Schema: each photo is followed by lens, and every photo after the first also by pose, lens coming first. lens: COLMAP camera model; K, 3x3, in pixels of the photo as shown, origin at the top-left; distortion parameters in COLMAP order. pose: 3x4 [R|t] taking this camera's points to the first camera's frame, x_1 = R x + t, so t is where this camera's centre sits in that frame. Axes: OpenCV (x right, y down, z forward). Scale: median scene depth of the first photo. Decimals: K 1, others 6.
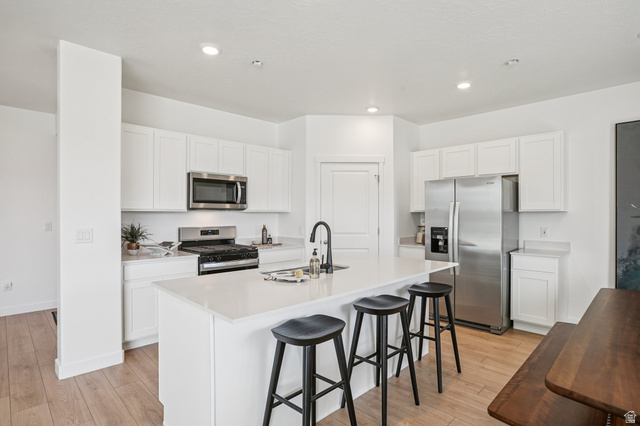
lens RADIAL K [[331.4, 0, 319.4], [0, 331.4, 214.1], [0, 0, 1]] dist [-0.034375, 0.020201]
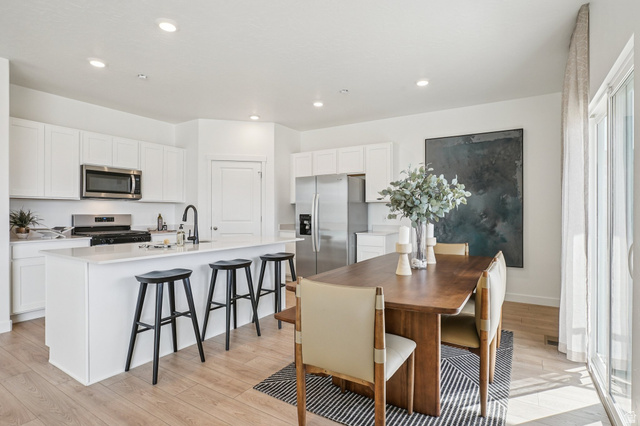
lens RADIAL K [[331.4, 0, 323.0], [0, 331.4, 213.2], [0, 0, 1]] dist [-0.034375, 0.020201]
pose [[0.974930, 0.000433, 0.222513, 0.150799], [-0.000687, 0.999999, 0.001065, 0.035357], [-0.222513, -0.001191, 0.974929, -0.256910]]
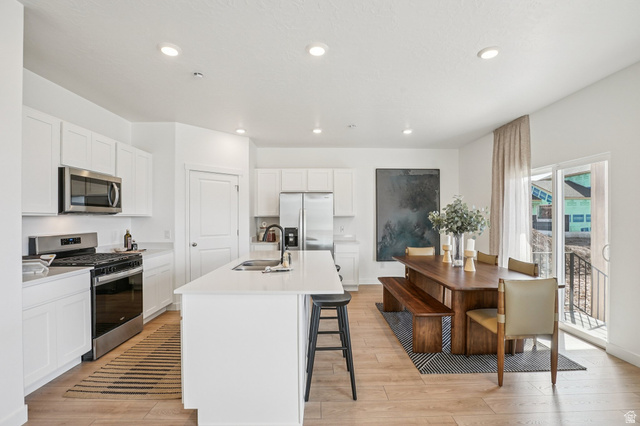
lens RADIAL K [[300.5, 0, 323.4], [0, 300.5, 219.9], [0, 0, 1]] dist [-0.032321, 0.005302]
pose [[0.691452, -0.007399, 0.722384, -0.461184], [0.002746, 0.999967, 0.007613, -0.001608], [-0.722417, -0.003280, 0.691450, 0.037604]]
